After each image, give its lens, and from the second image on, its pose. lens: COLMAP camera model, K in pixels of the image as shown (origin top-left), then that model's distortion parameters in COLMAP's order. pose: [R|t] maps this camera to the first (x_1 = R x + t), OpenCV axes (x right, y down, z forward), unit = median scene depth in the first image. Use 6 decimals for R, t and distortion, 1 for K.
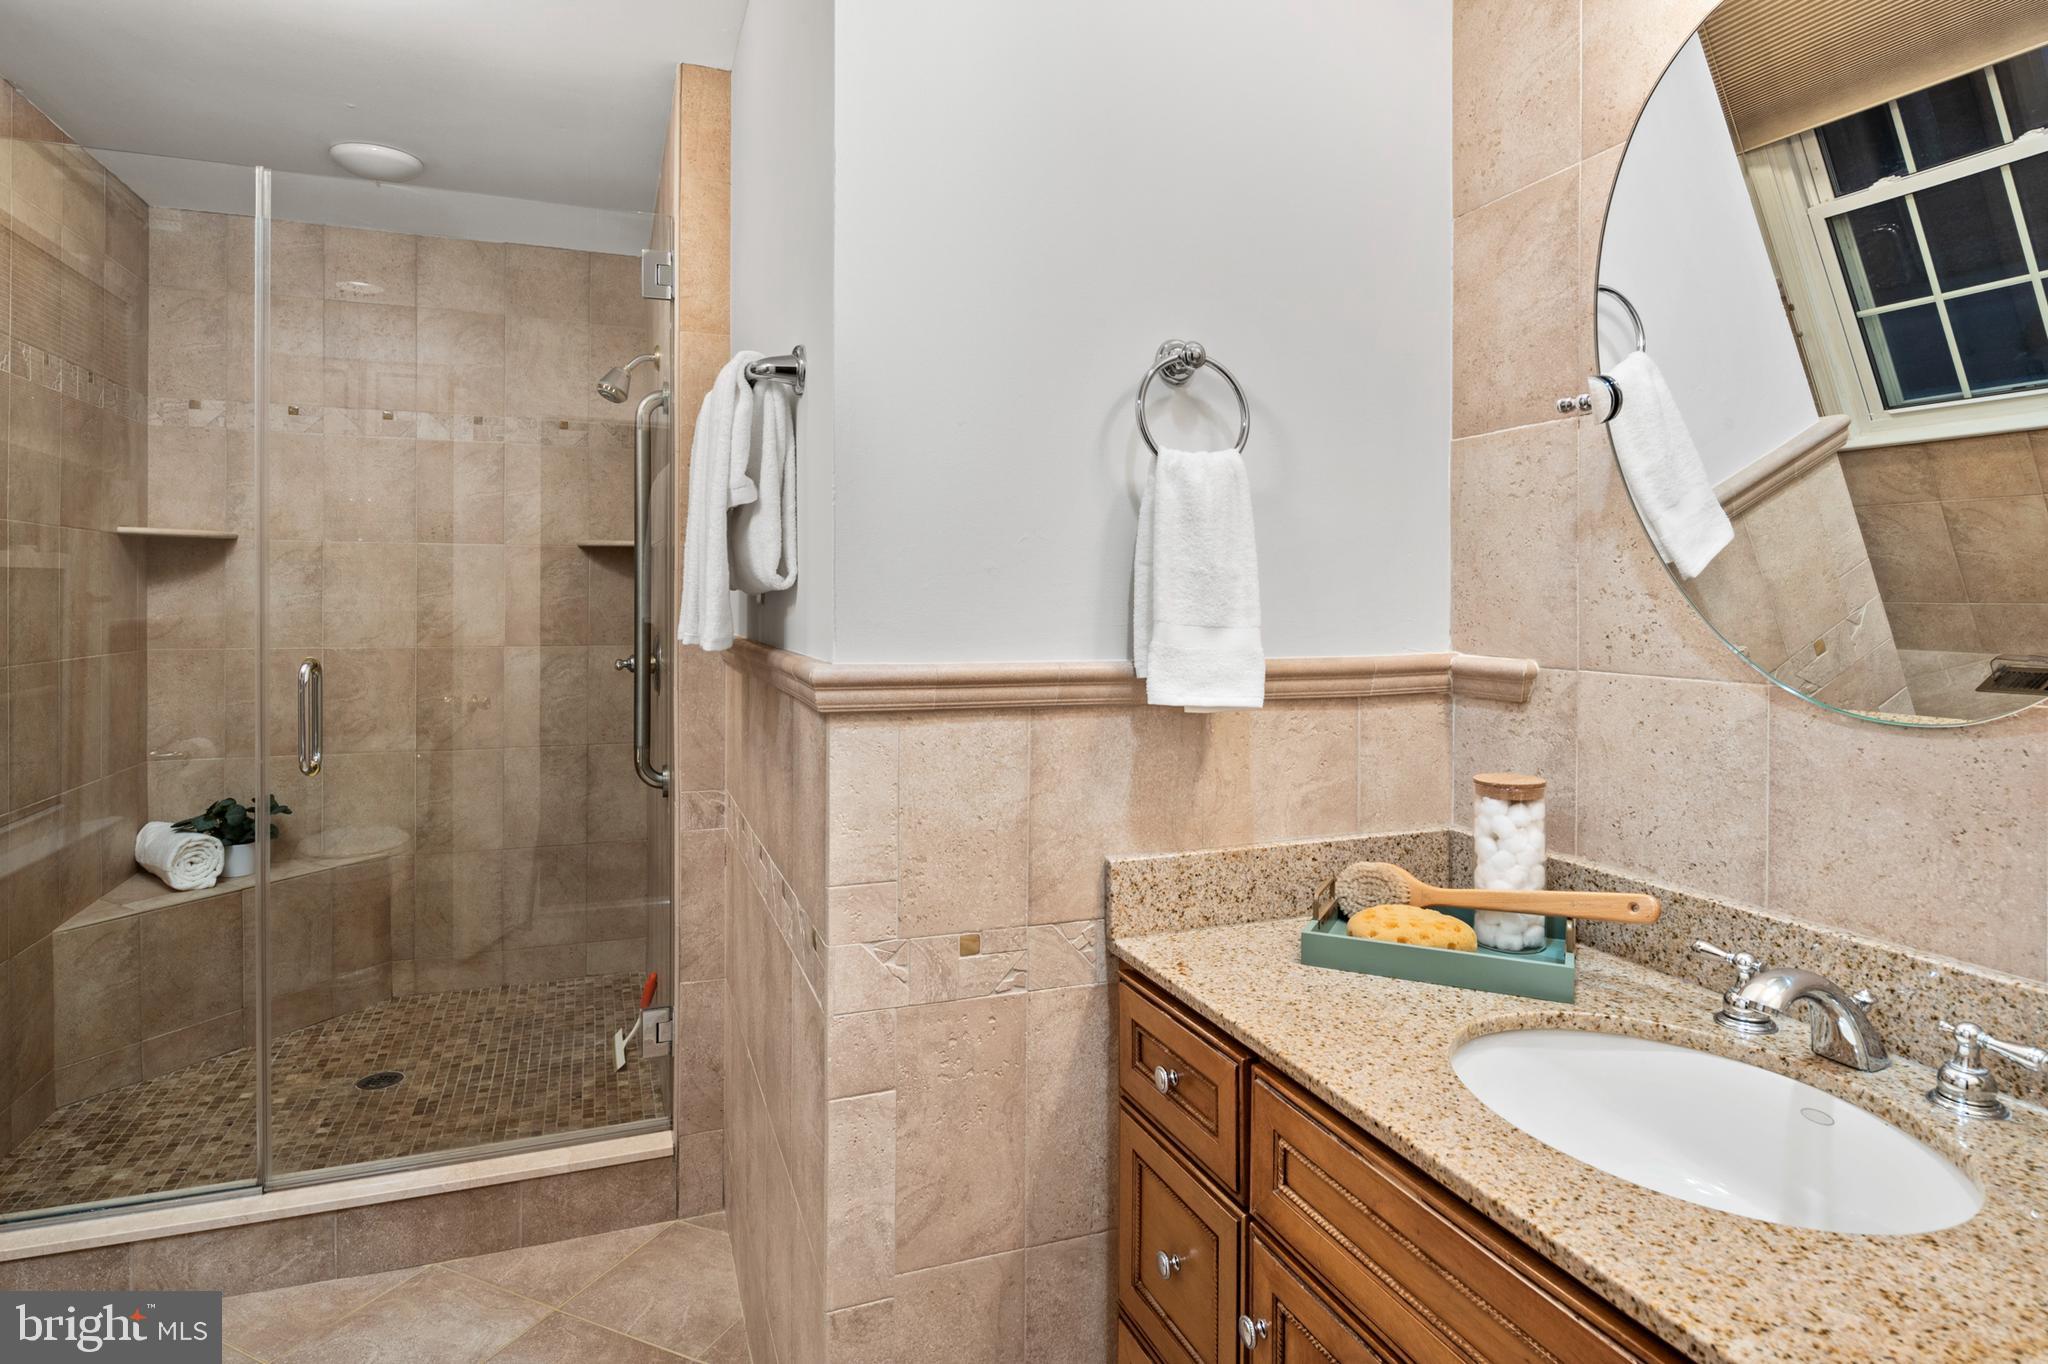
lens RADIAL K [[1115.4, 0, 1027.1], [0, 1115.4, 681.4], [0, 0, 1]] dist [-0.002309, -0.007600]
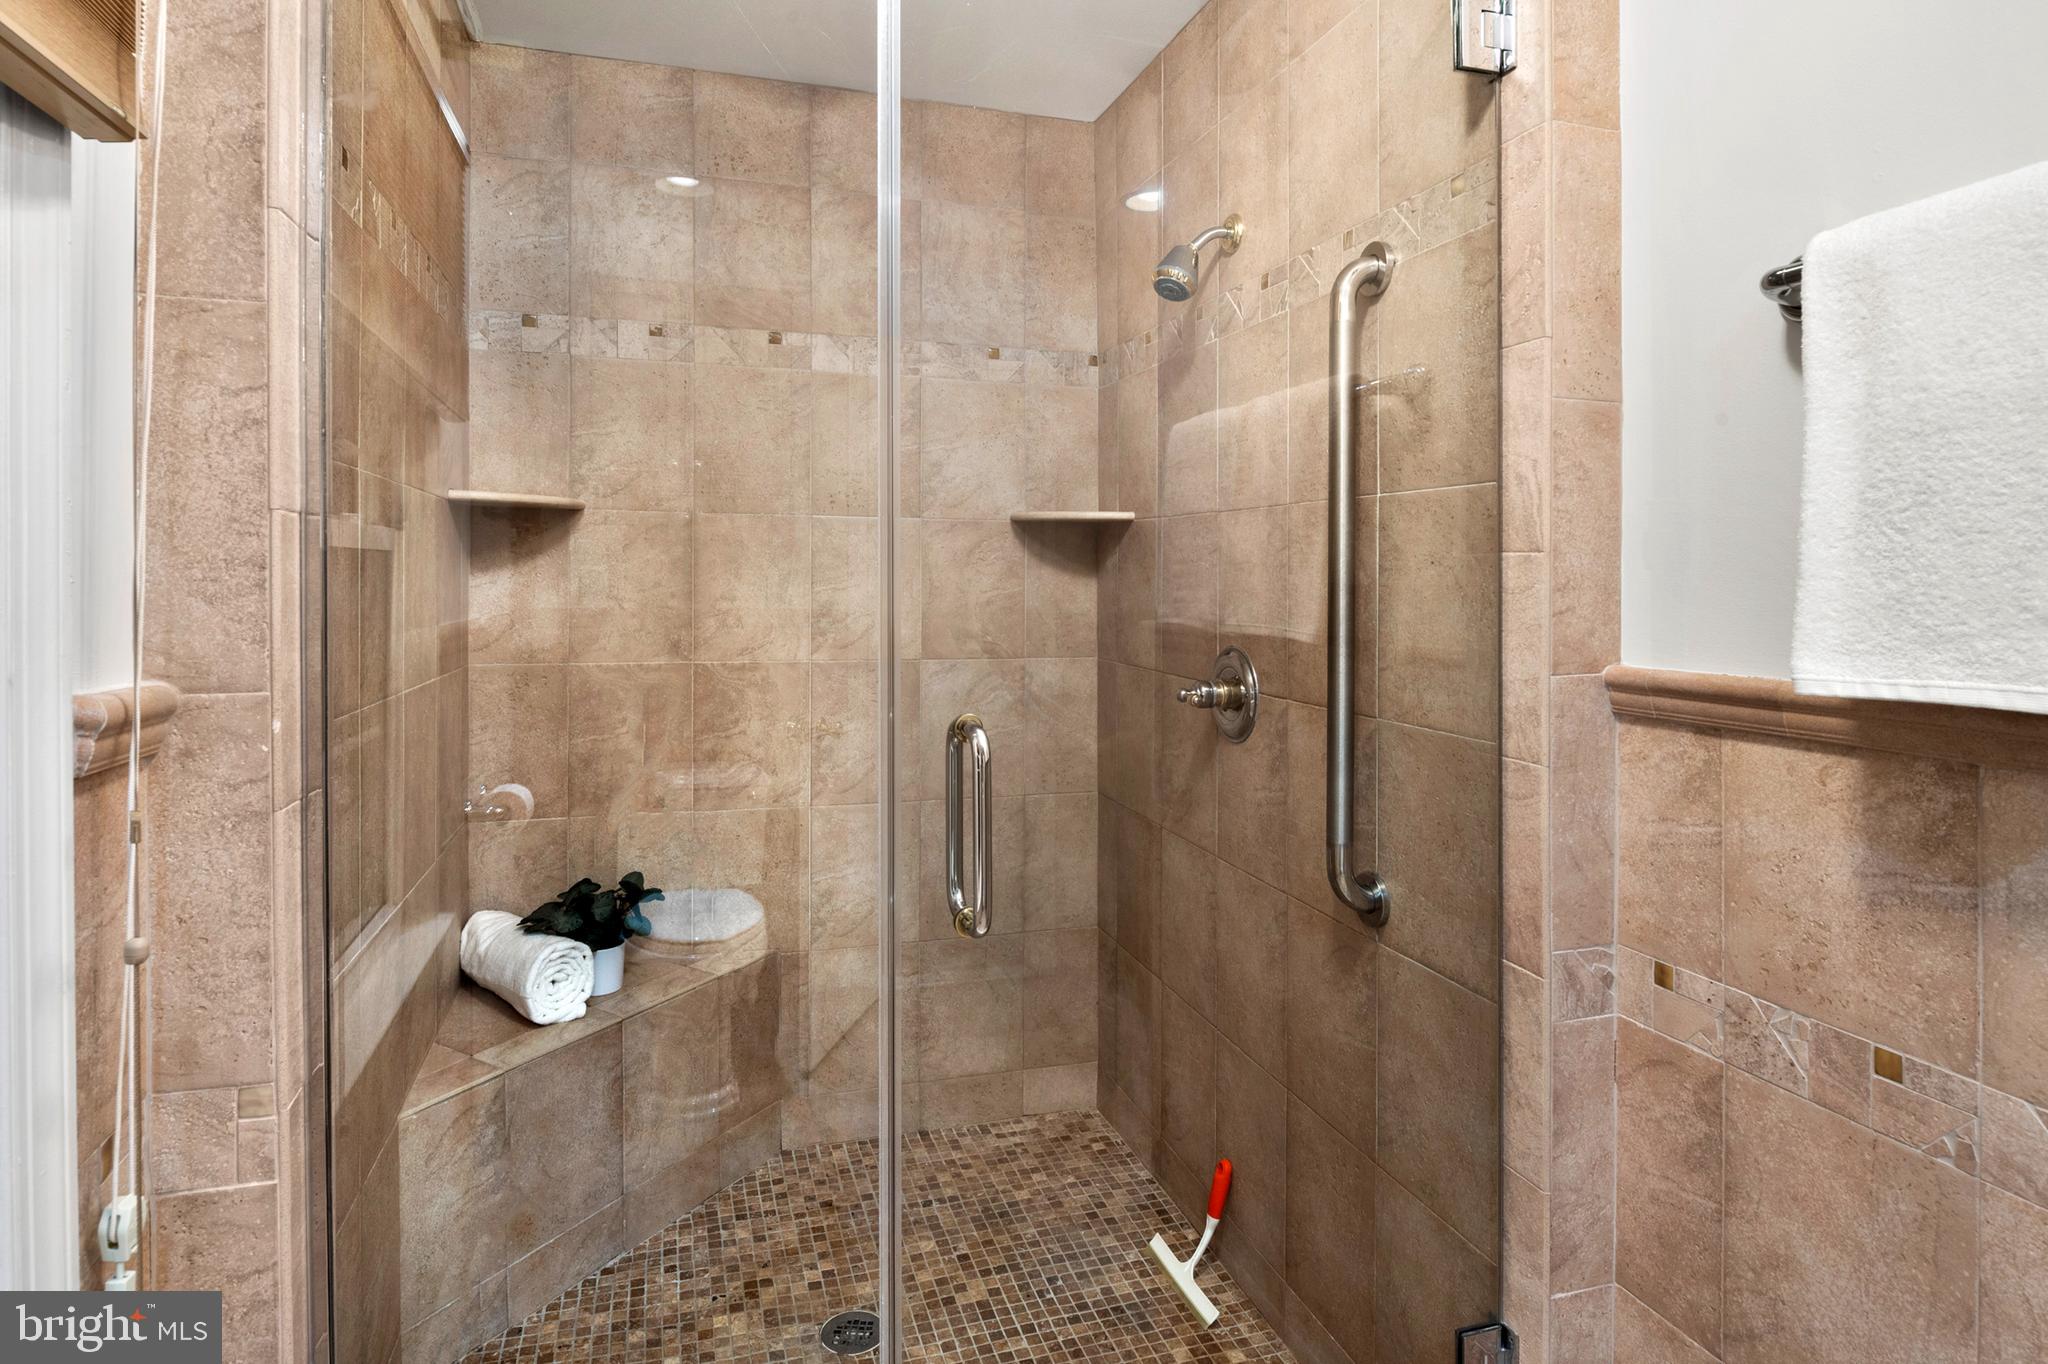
lens RADIAL K [[1115.4, 0, 1023.5], [0, 1115.4, 671.1], [0, 0, 1]] dist [-0.002309, -0.007600]
pose [[0.997701, 0.006968, -0.067407, -0.381005], [-0.006788, 0.999973, 0.002896, -0.028463], [0.067425, -0.002432, 0.997721, 0.306404]]
